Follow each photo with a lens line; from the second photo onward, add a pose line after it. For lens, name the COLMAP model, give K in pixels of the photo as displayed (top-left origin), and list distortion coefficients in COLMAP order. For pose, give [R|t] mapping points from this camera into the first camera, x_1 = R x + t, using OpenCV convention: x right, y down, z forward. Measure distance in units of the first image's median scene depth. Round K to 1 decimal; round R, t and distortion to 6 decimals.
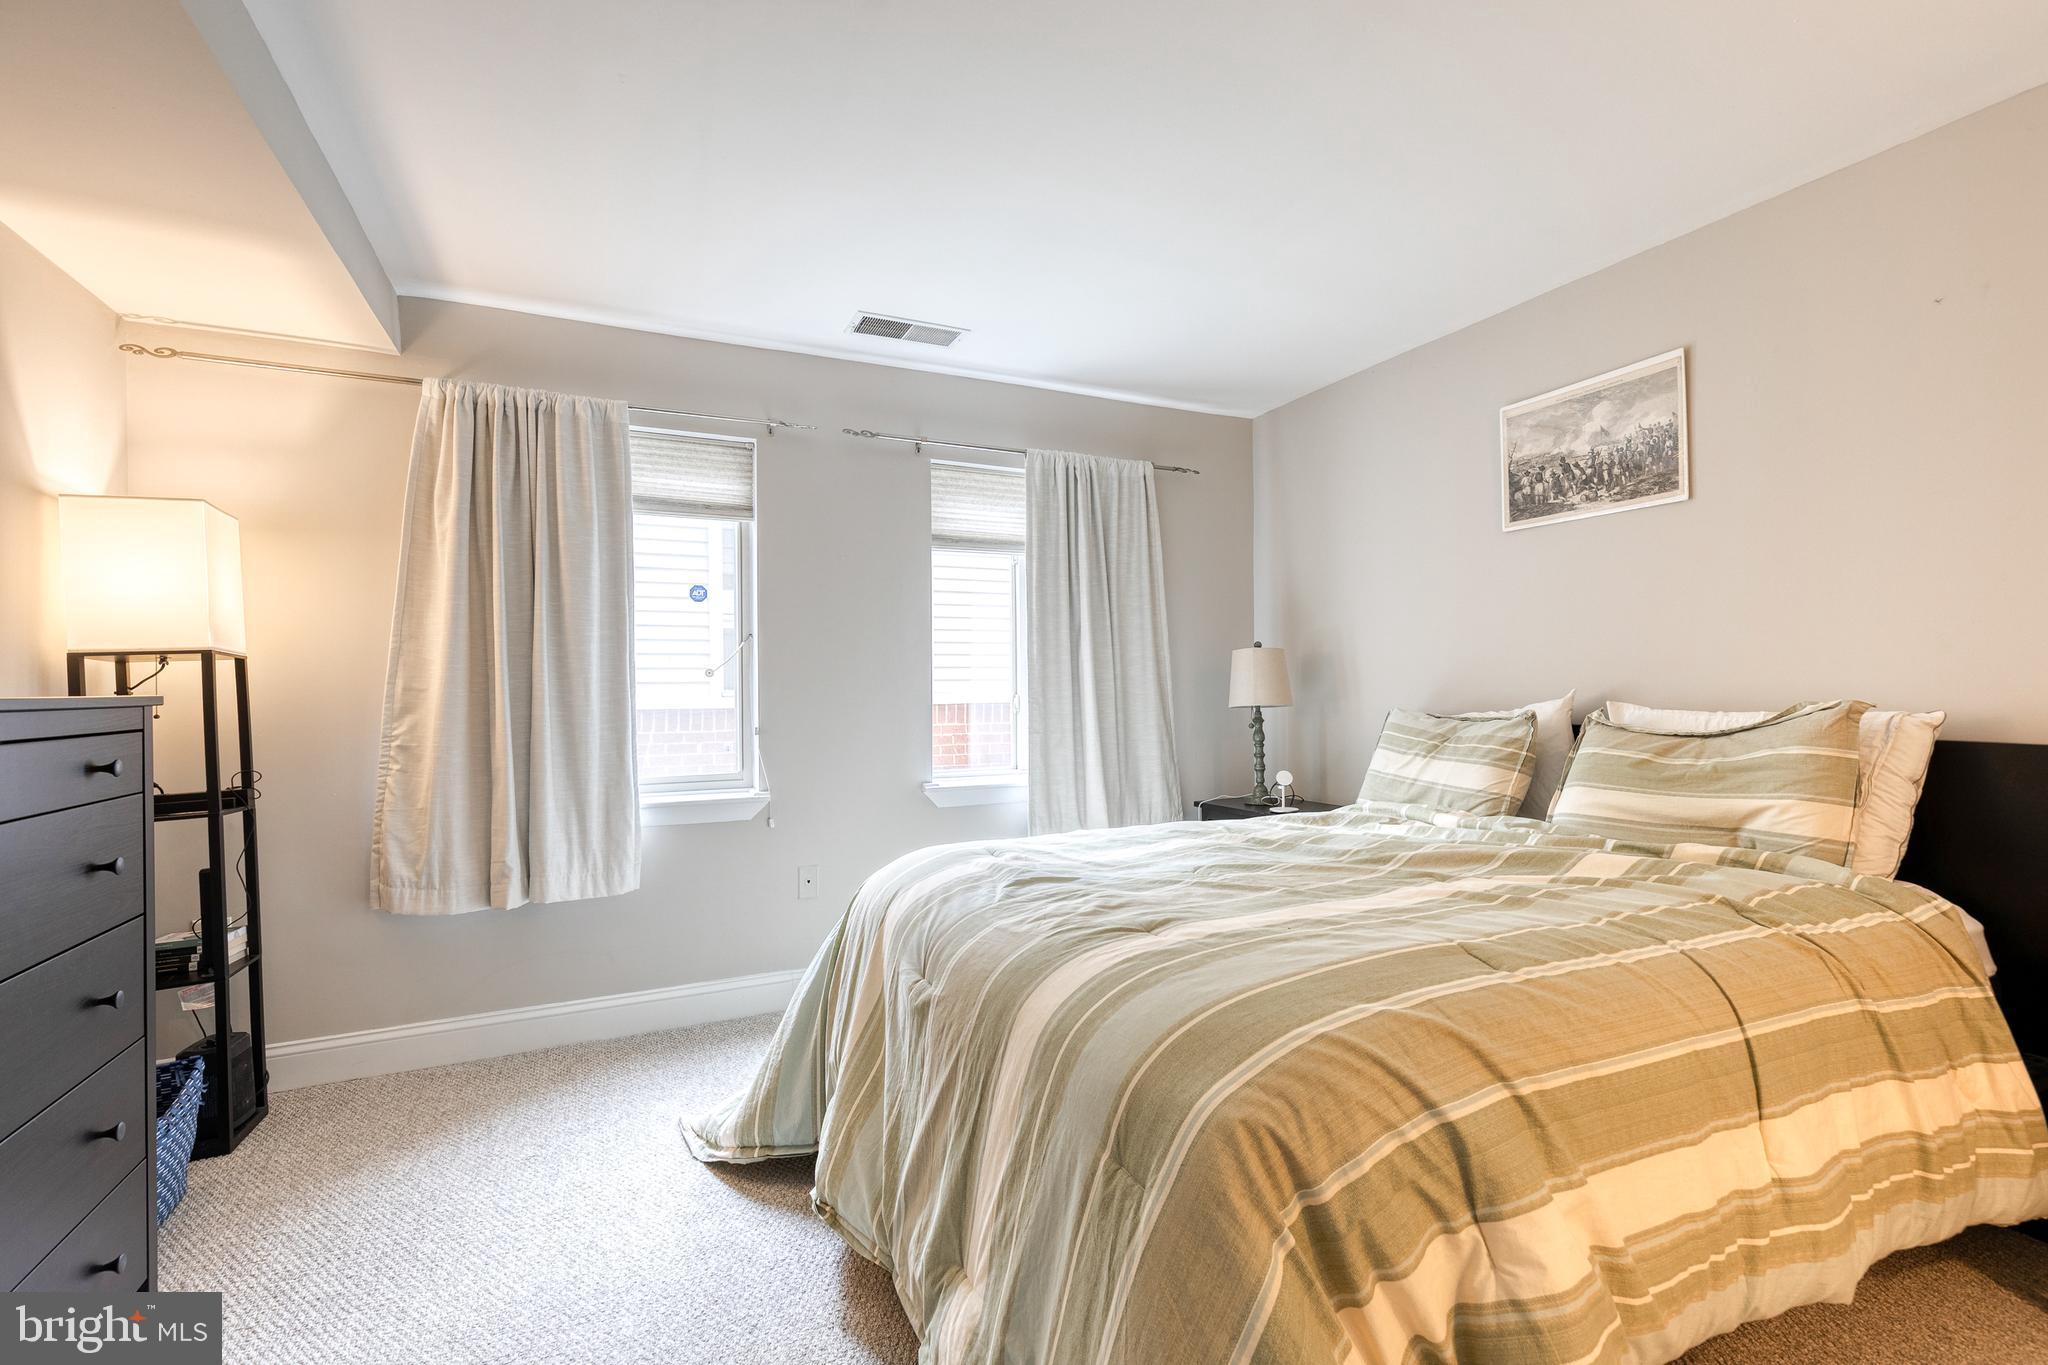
lens RADIAL K [[924.0, 0, 1044.2], [0, 924.0, 684.8], [0, 0, 1]] dist [0.008869, -0.000474]
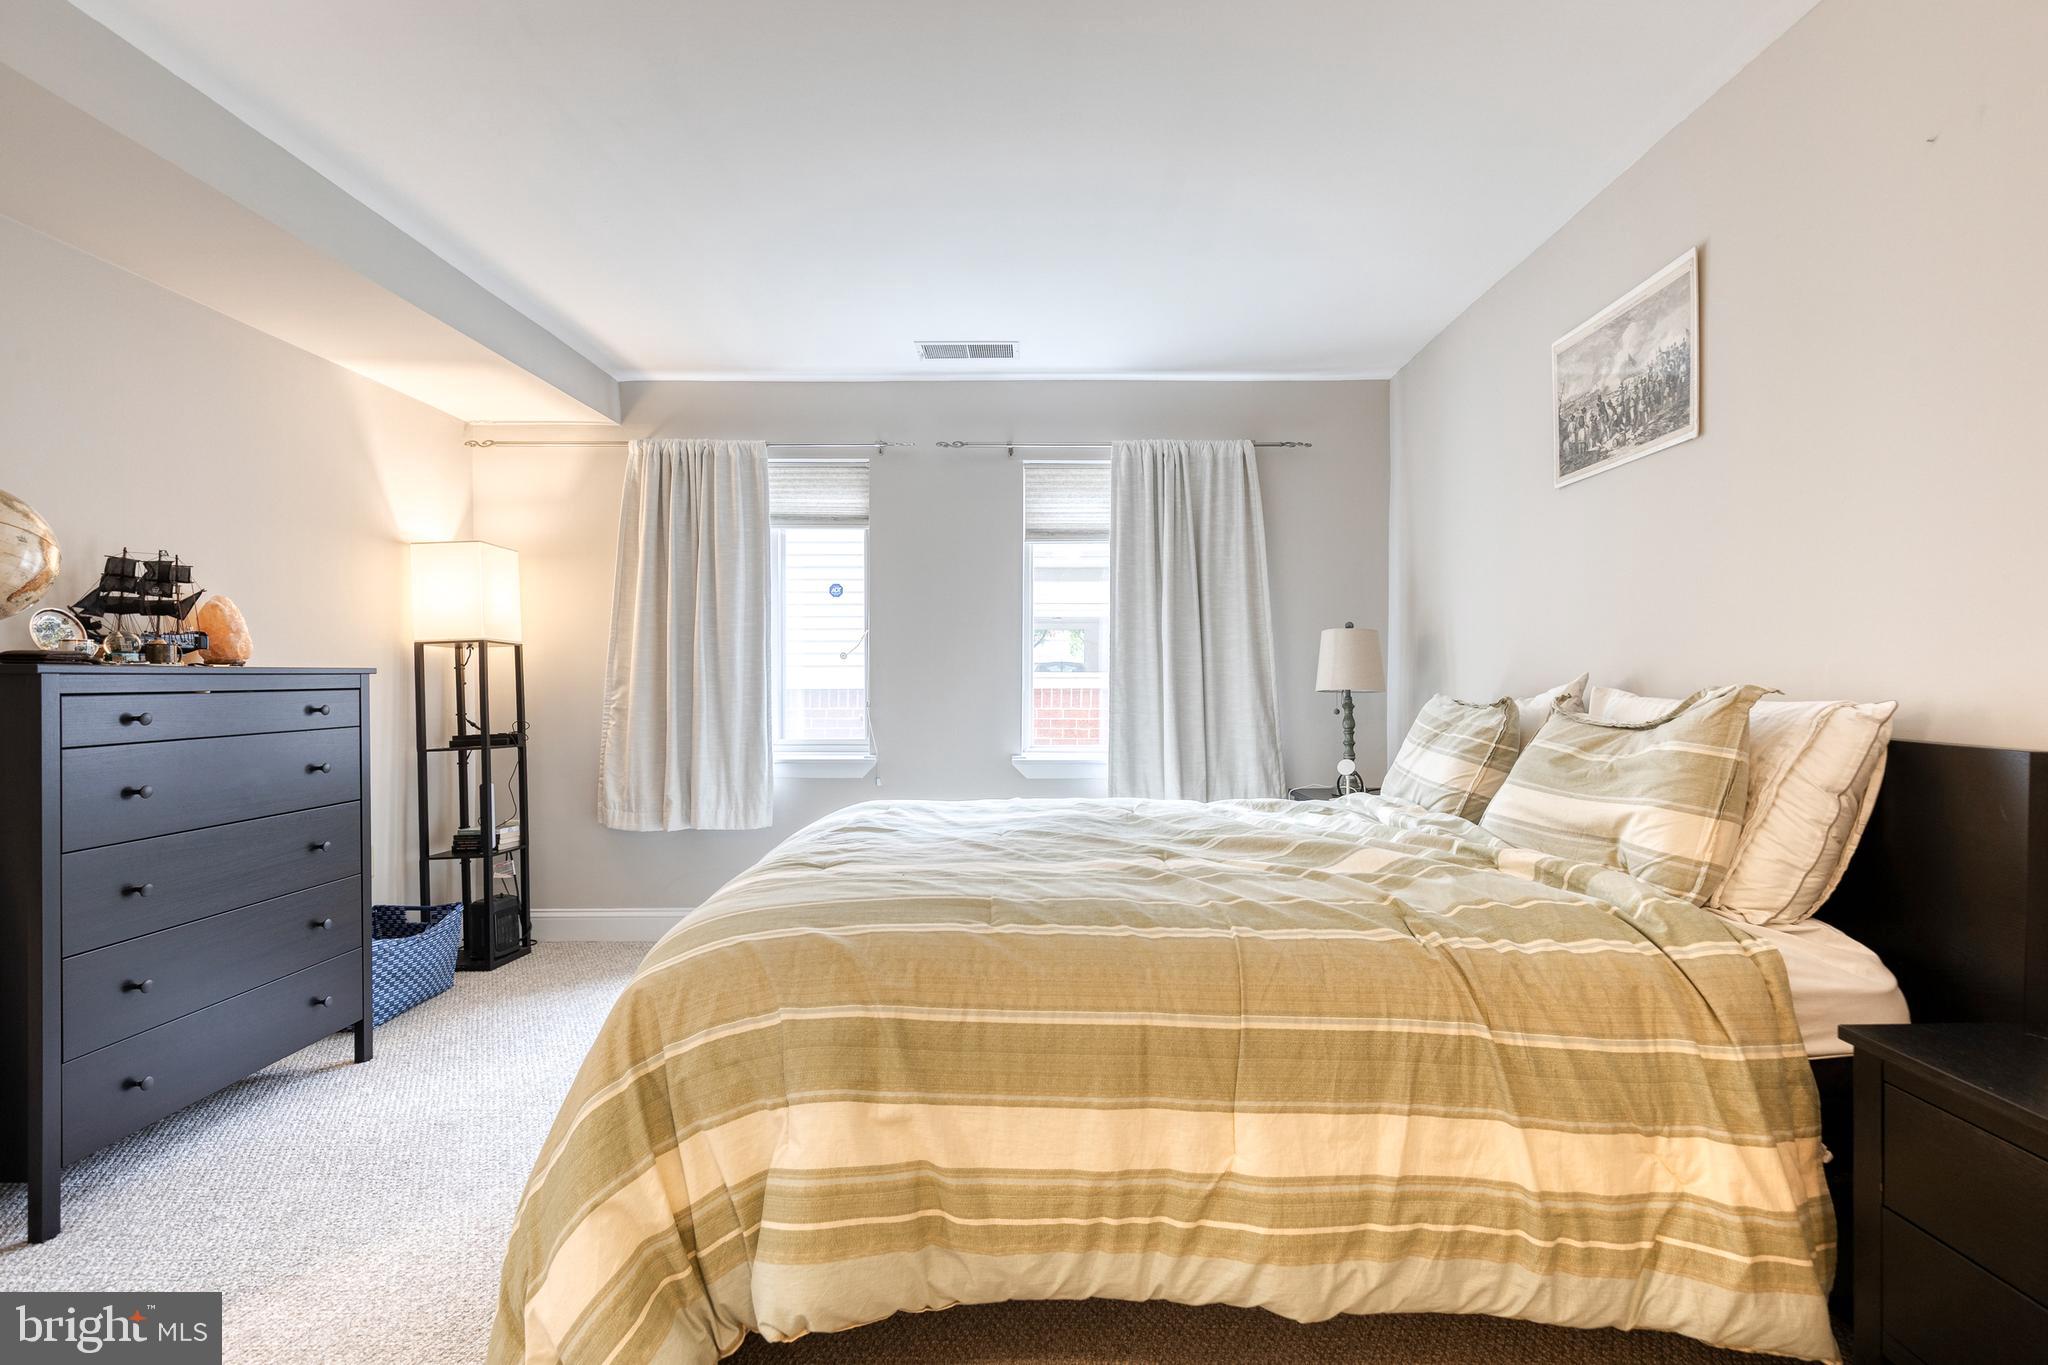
lens RADIAL K [[924.0, 0, 1044.2], [0, 924.0, 684.8], [0, 0, 1]] dist [0.008869, -0.000474]
pose [[0.901801, 0.012177, -0.431979, 0.483833], [-0.005783, 0.999853, 0.016113, 0.005091], [0.432112, -0.012033, 0.901739, 0.026329]]
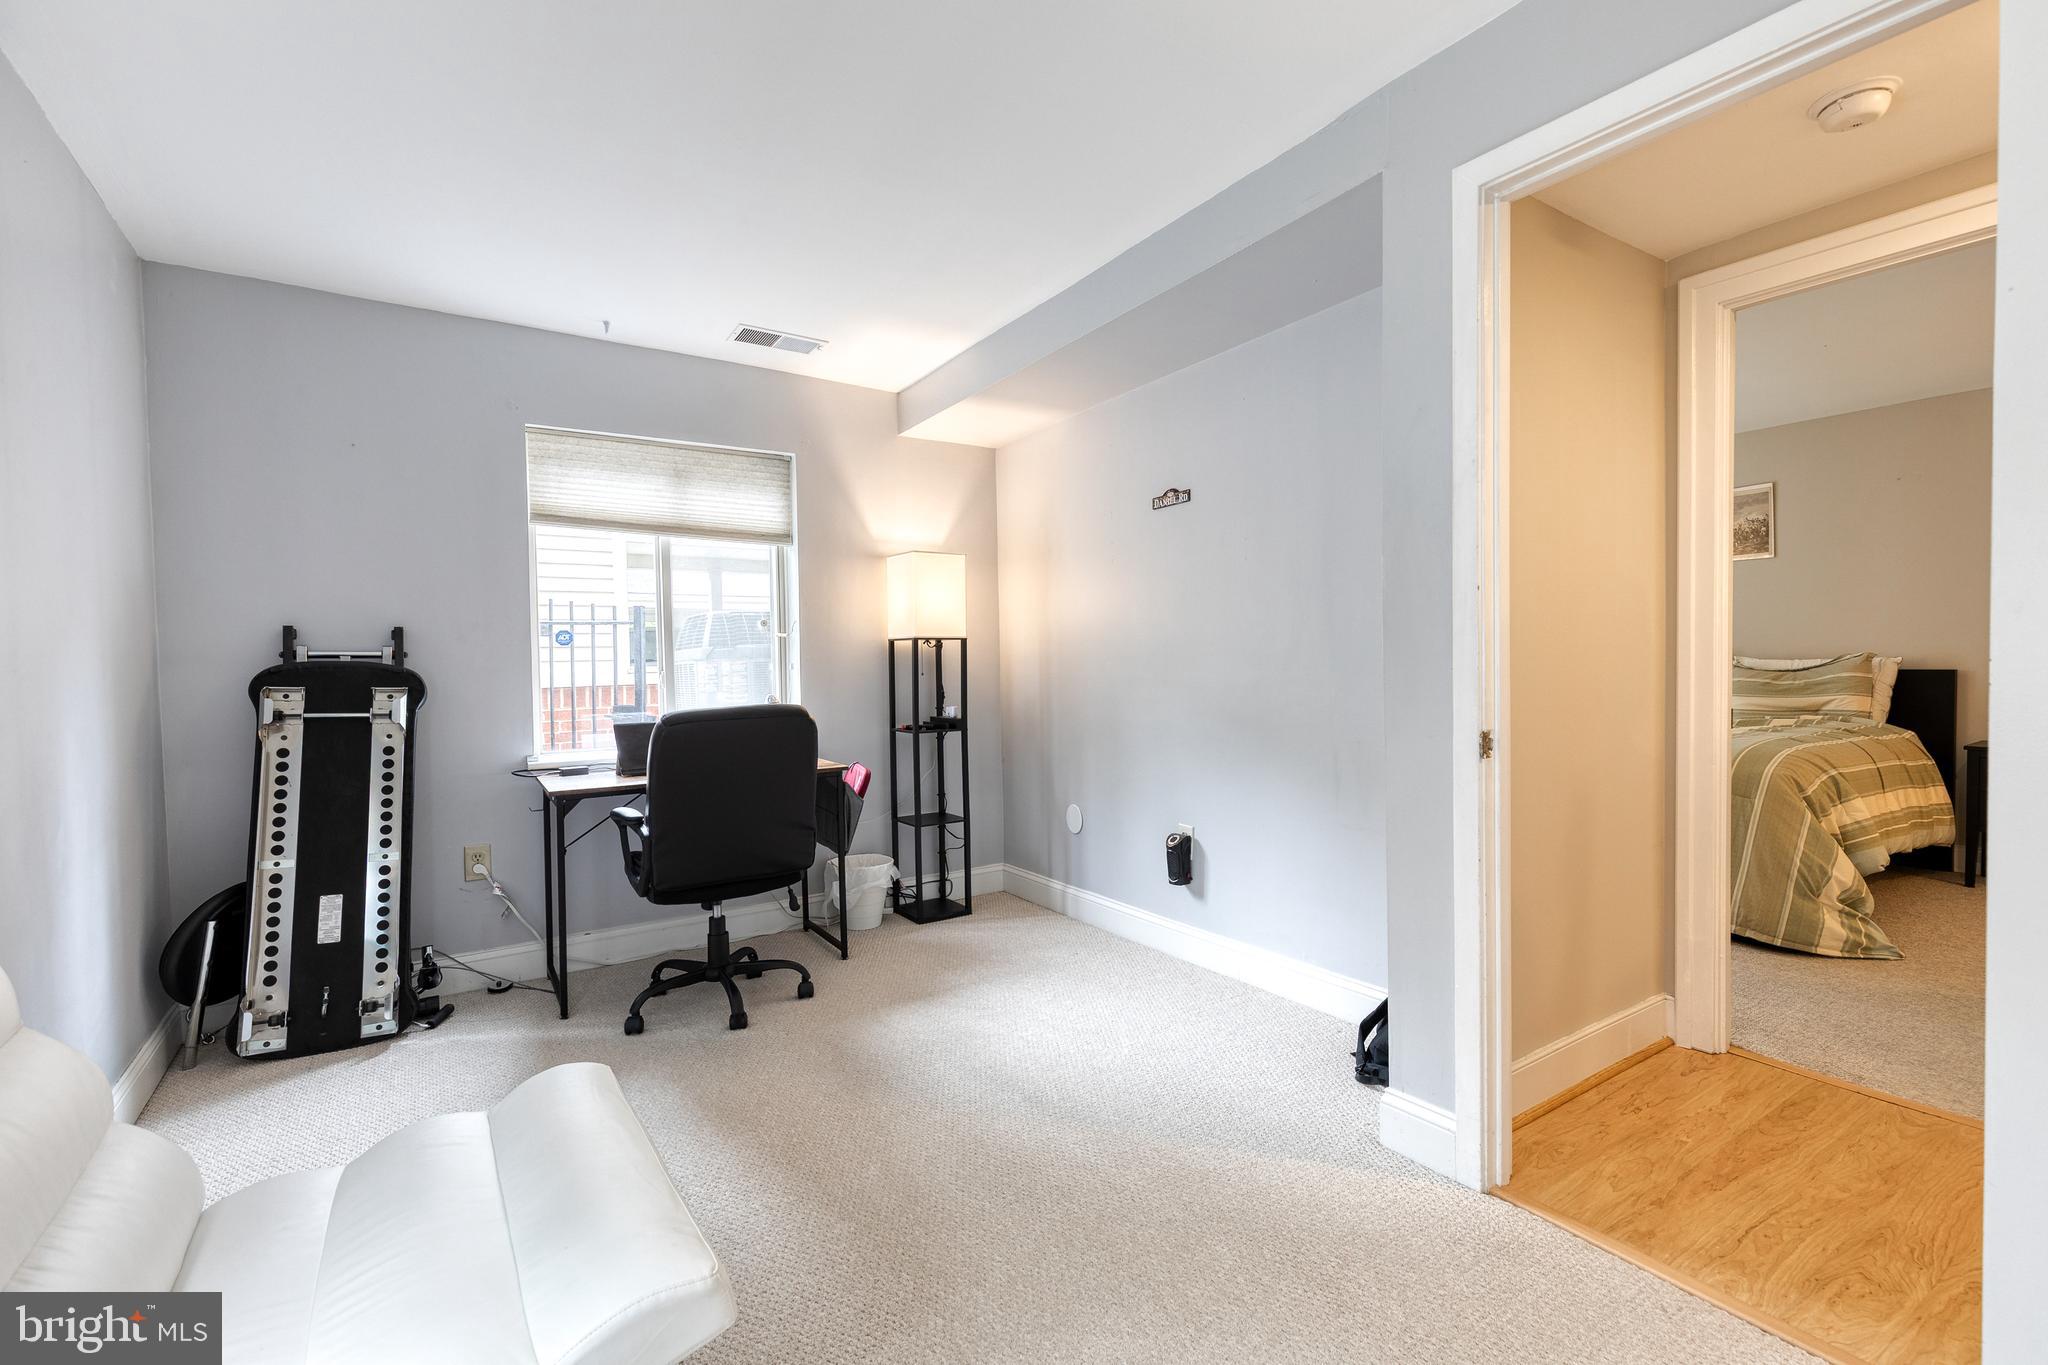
lens RADIAL K [[924.0, 0, 1044.2], [0, 924.0, 684.8], [0, 0, 1]] dist [0.008869, -0.000474]
pose [[0.988417, -0.014549, 0.151065, -1.102329], [0.011586, 0.999723, 0.020477, 0.019419], [-0.151321, -0.018490, 0.988312, -0.717139]]
